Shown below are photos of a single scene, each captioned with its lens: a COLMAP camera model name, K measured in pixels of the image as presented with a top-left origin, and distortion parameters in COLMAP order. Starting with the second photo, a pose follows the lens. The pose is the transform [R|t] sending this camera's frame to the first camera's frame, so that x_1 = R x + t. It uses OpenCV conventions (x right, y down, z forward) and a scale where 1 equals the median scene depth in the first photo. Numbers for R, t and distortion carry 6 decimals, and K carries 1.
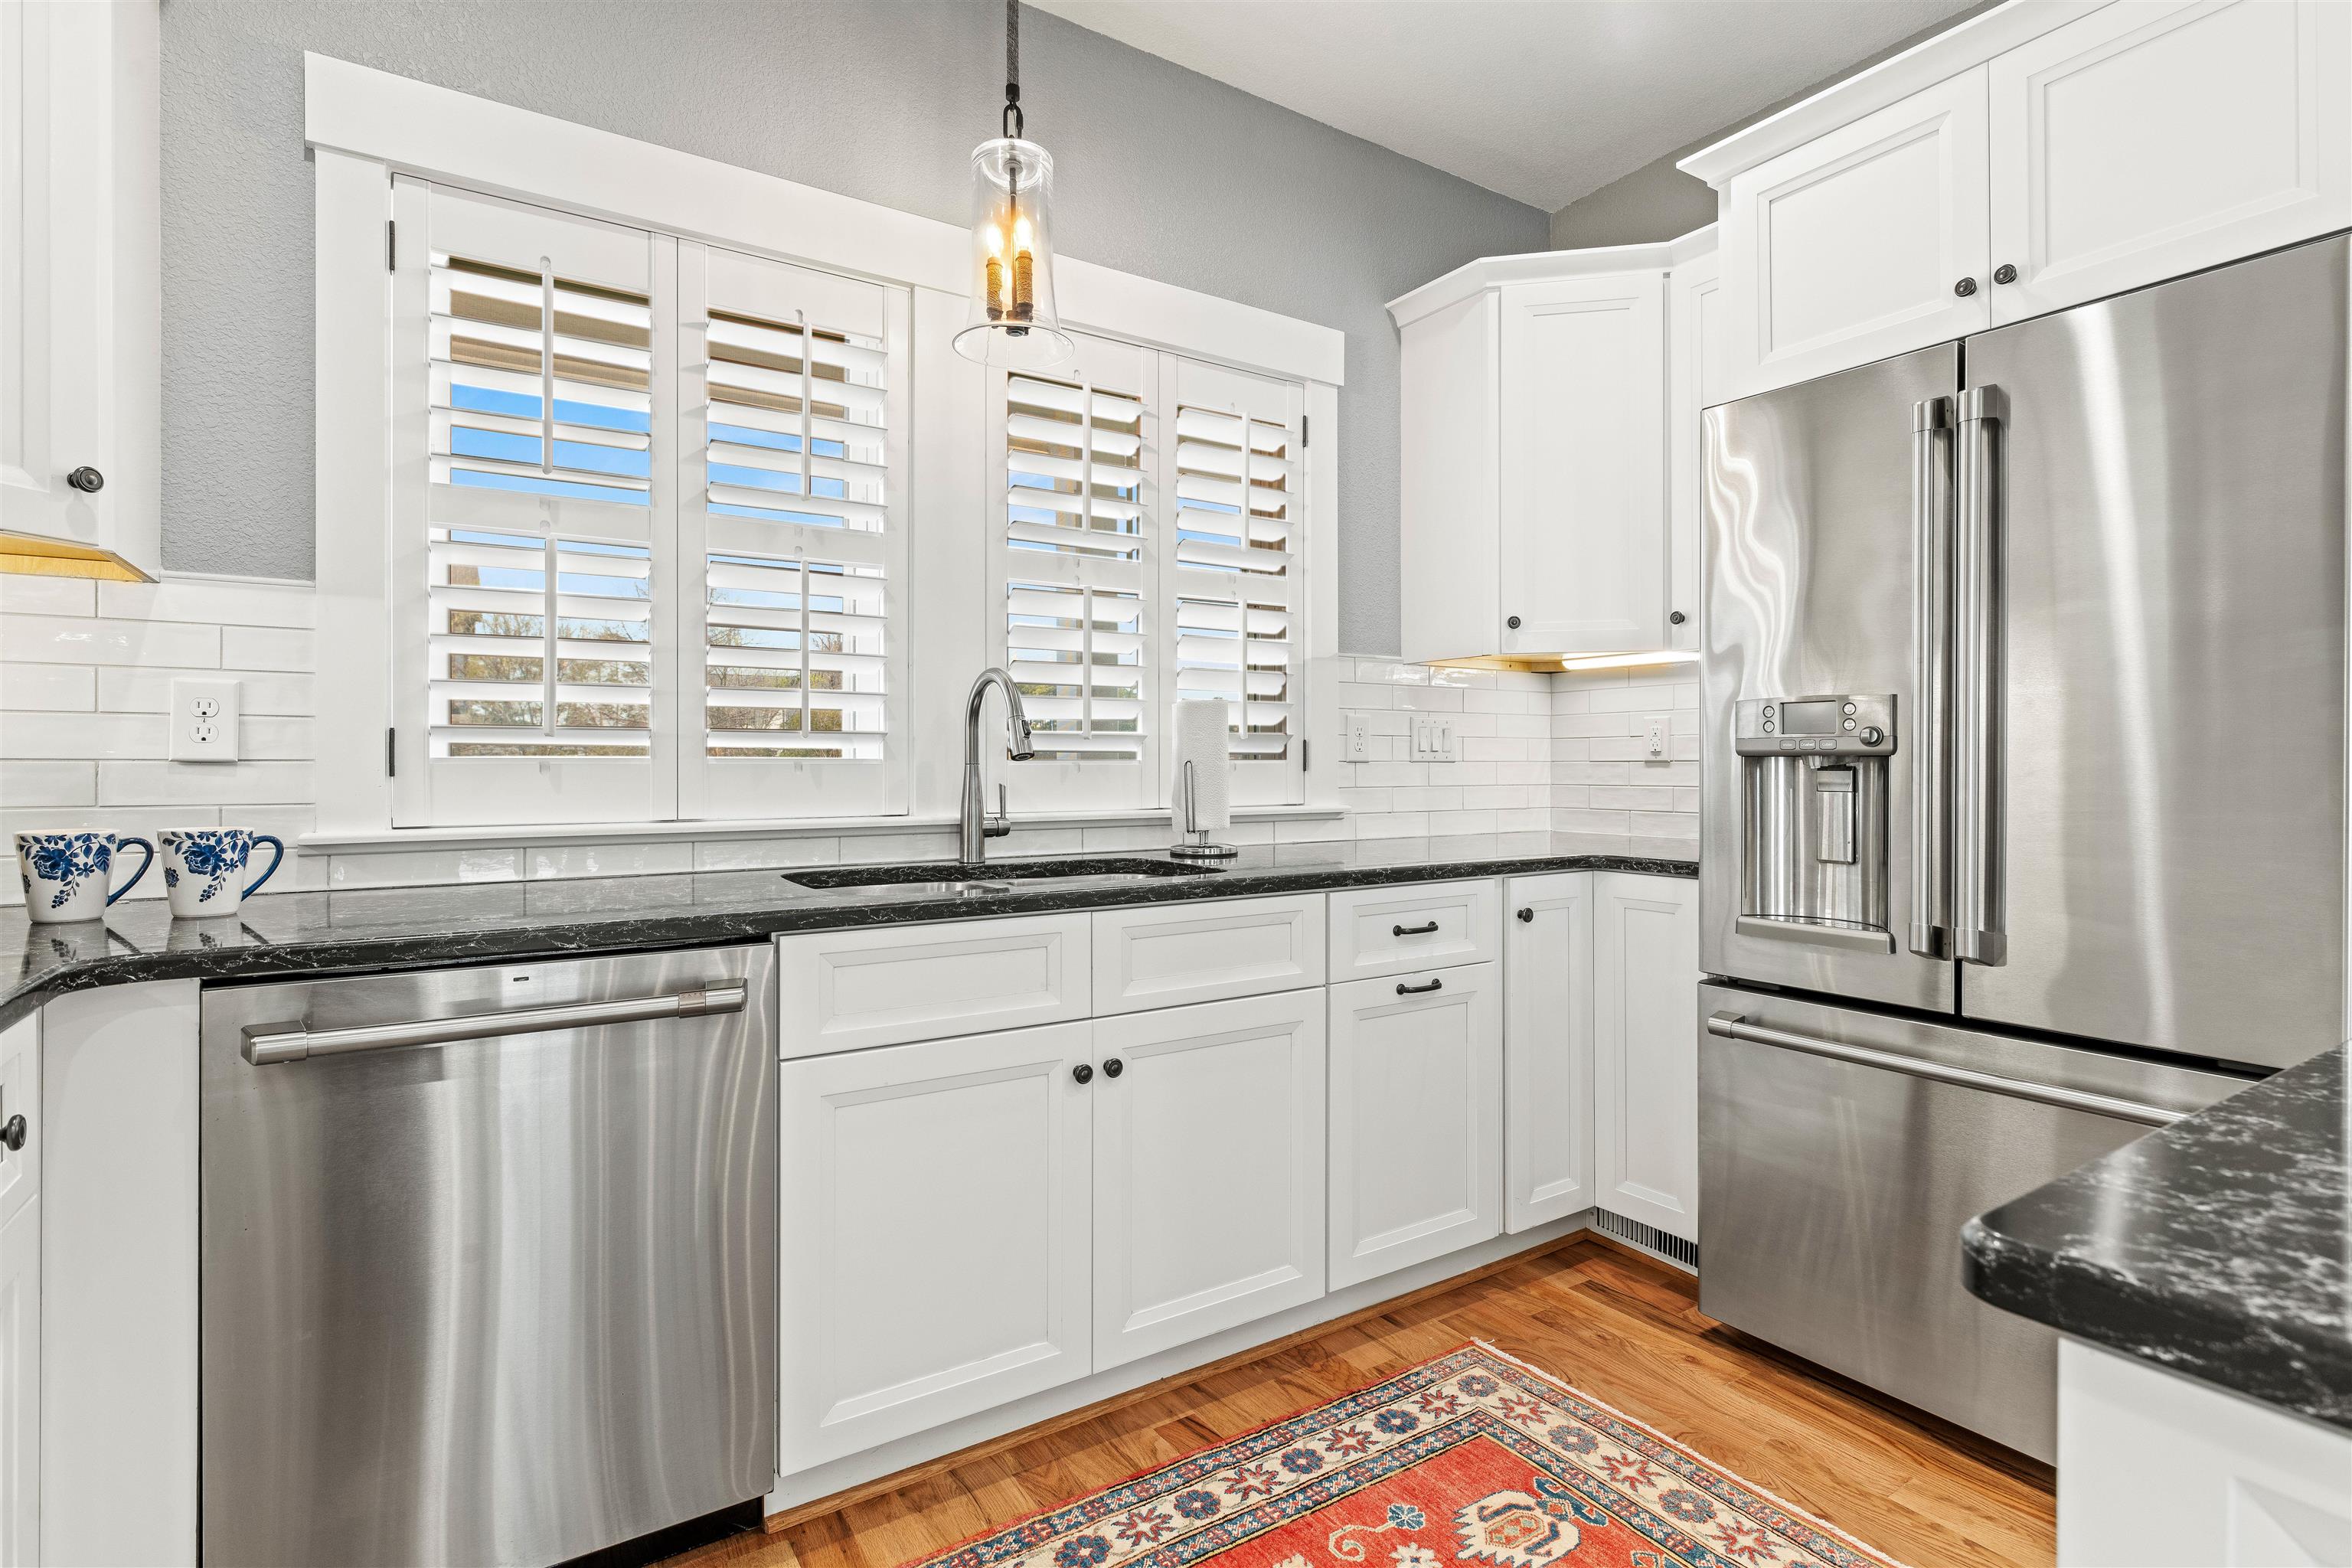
lens RADIAL K [[1144.6, 0, 1190.8], [0, 1144.6, 765.9], [0, 0, 1]] dist [-0.001519, -0.000079]
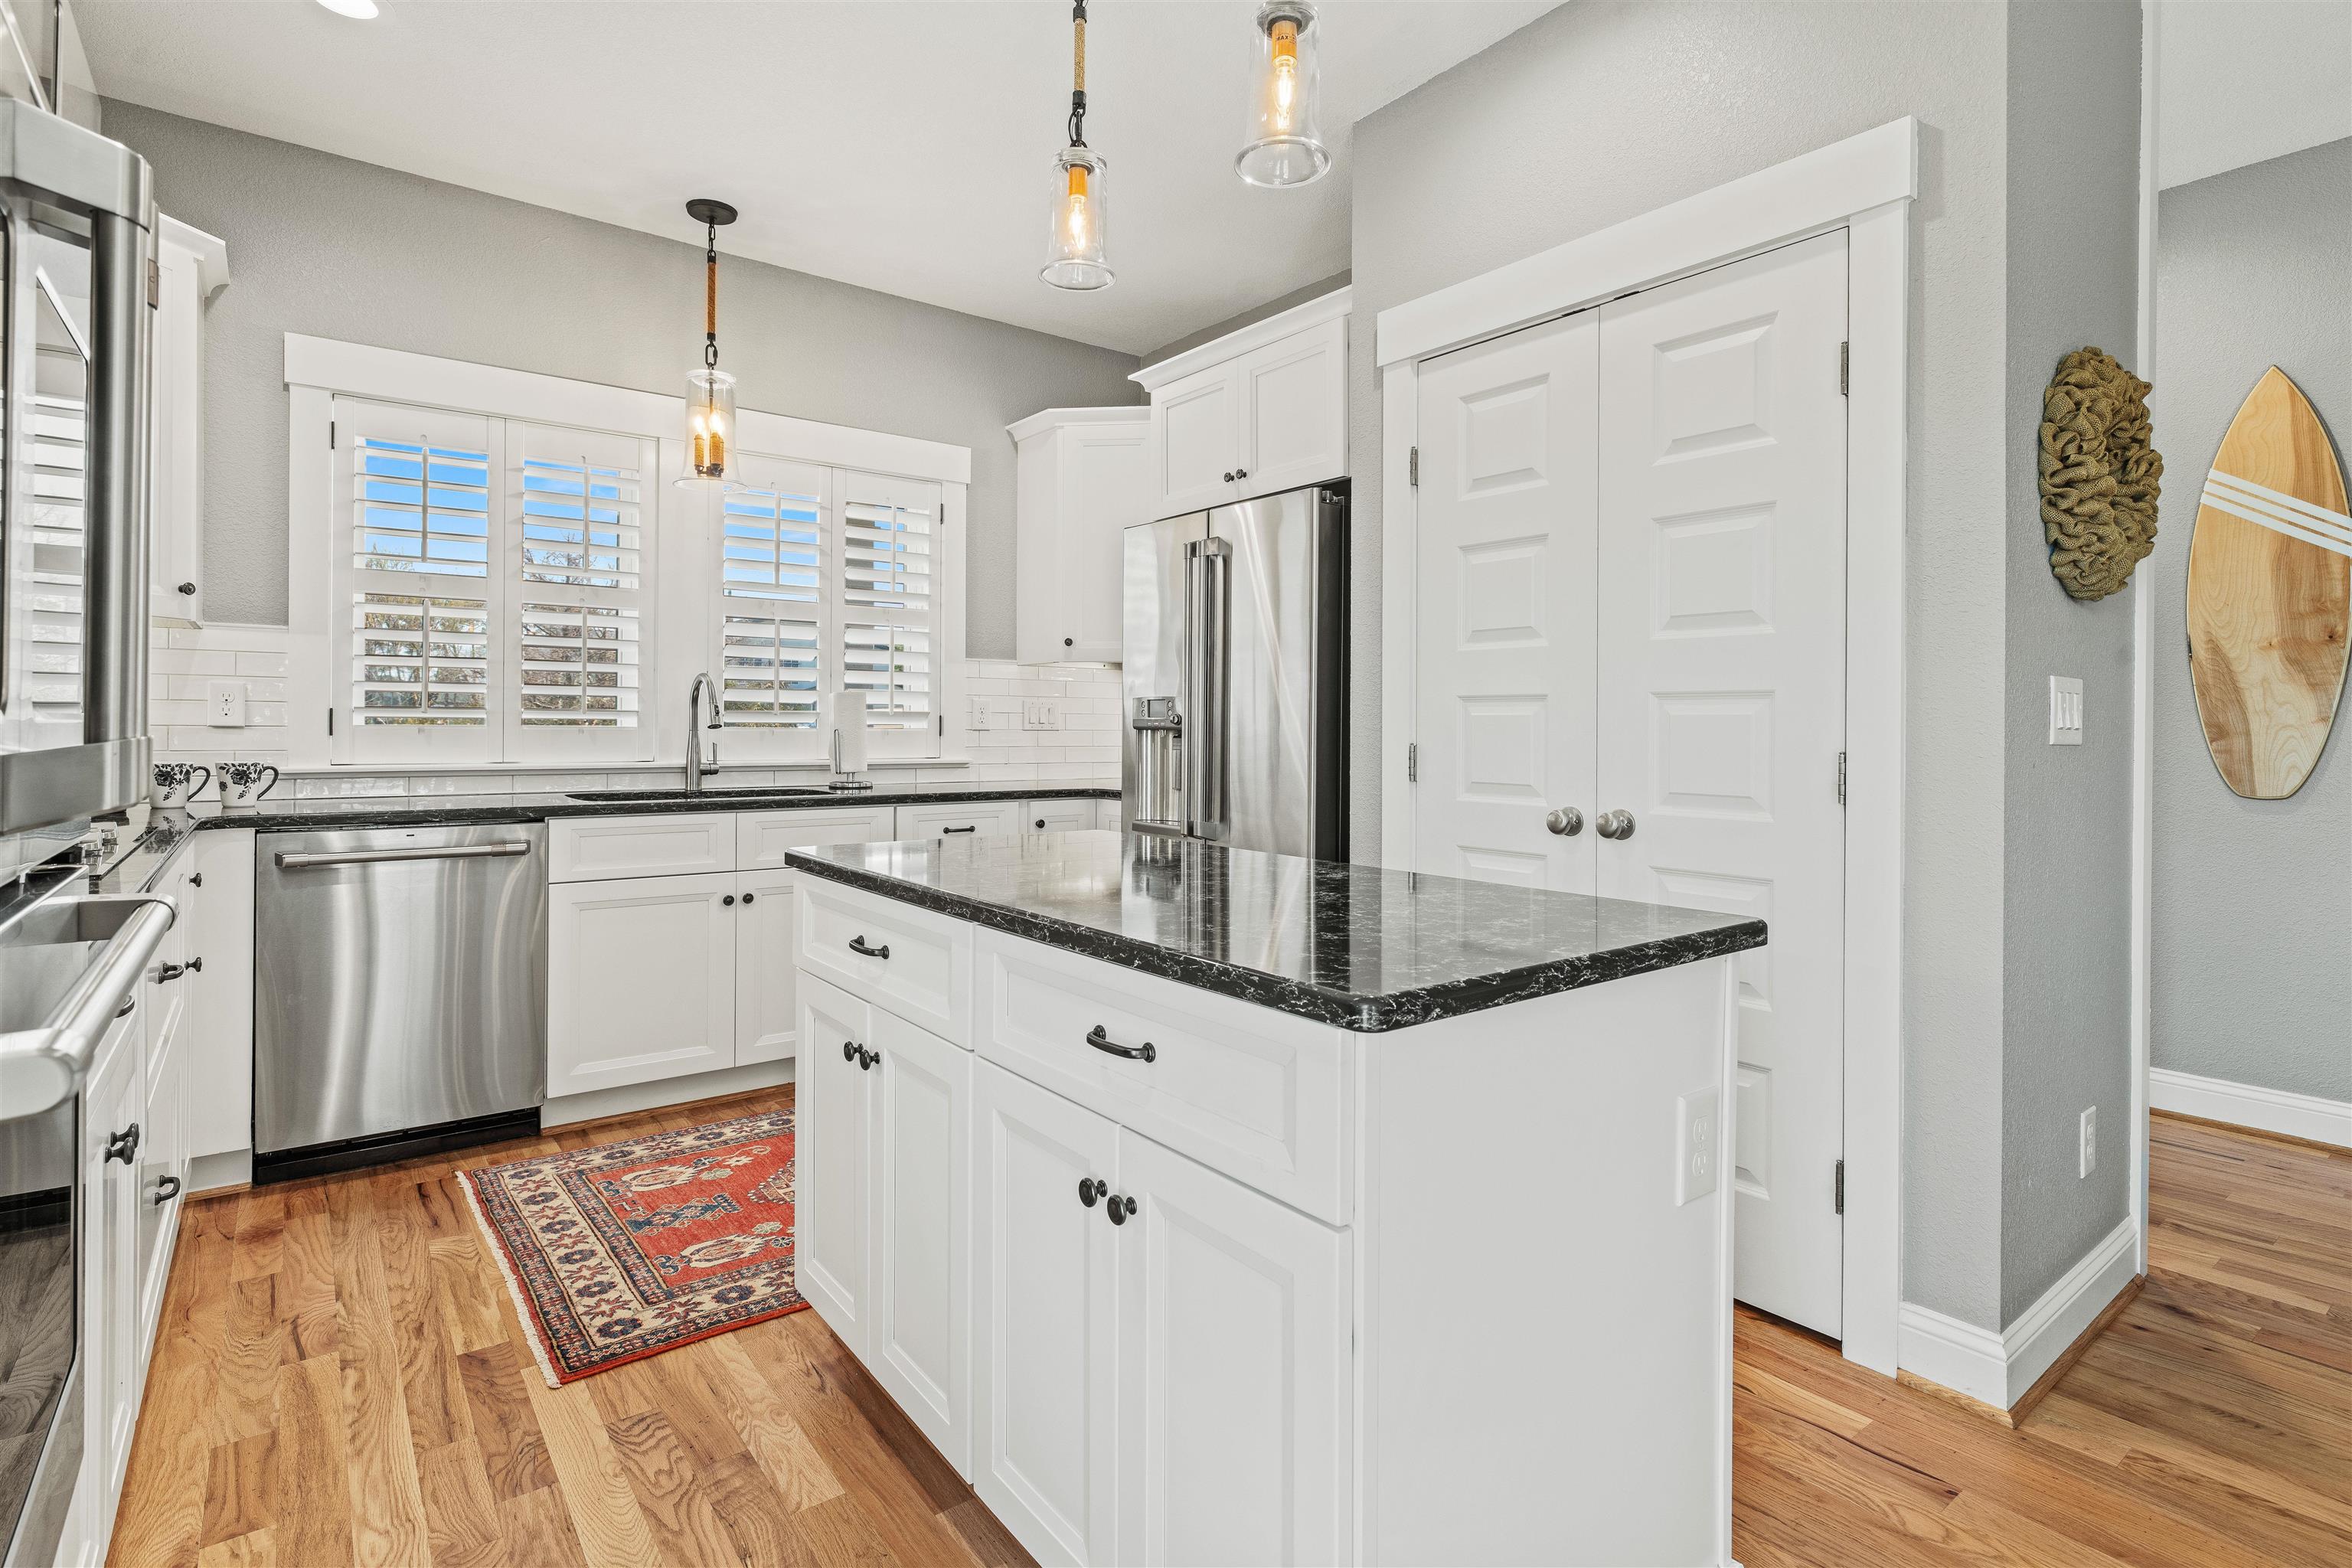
lens RADIAL K [[1147.2, 0, 1179.4], [0, 1147.2, 731.8], [0, 0, 1]] dist [0.001090, 0.000228]
pose [[0.997165, 0.007789, 0.074846, 0.431562], [-0.007934, 0.999967, 0.001646, -0.008775], [-0.074831, -0.002236, 0.997194, -0.786860]]
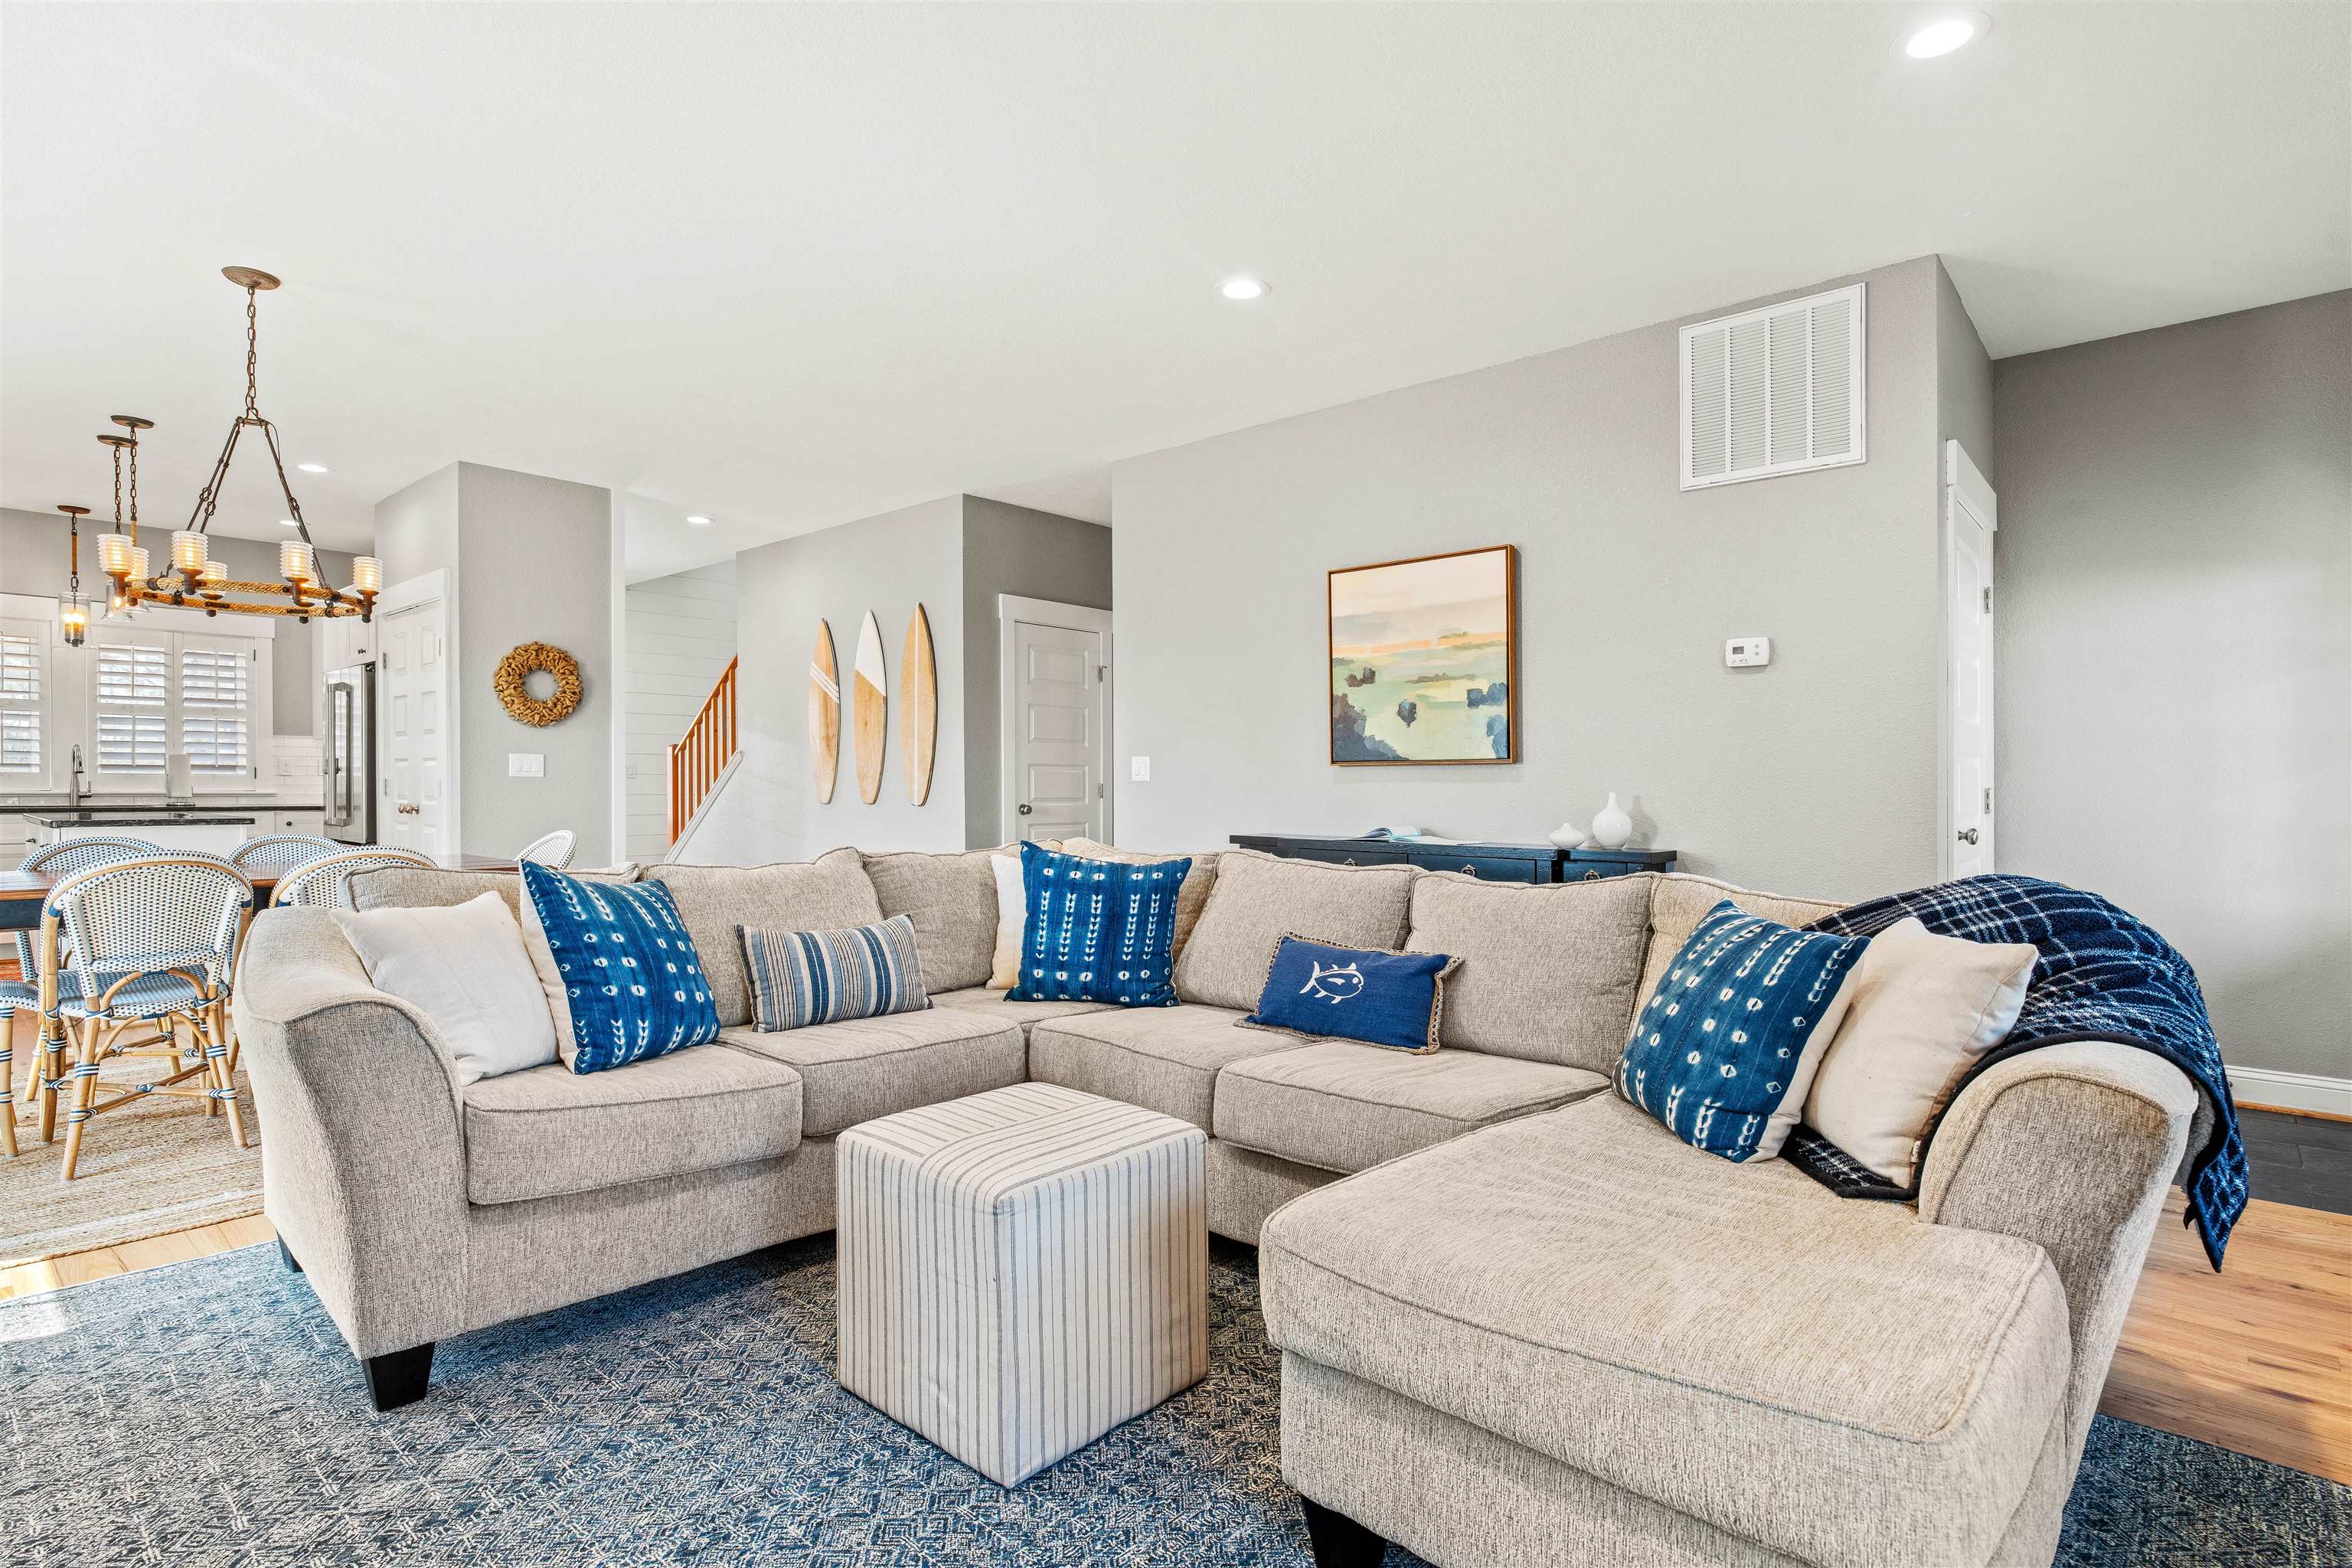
lens RADIAL K [[1175.8, 0, 1157.2], [0, 1175.8, 801.2], [0, 0, 1]] dist [0.003046, 0.001250]
pose [[0.970794, 0.003945, 0.239881, 2.165349], [-0.006931, 0.999909, 0.011605, 0.015020], [-0.239814, -0.012929, 0.970733, -3.225604]]
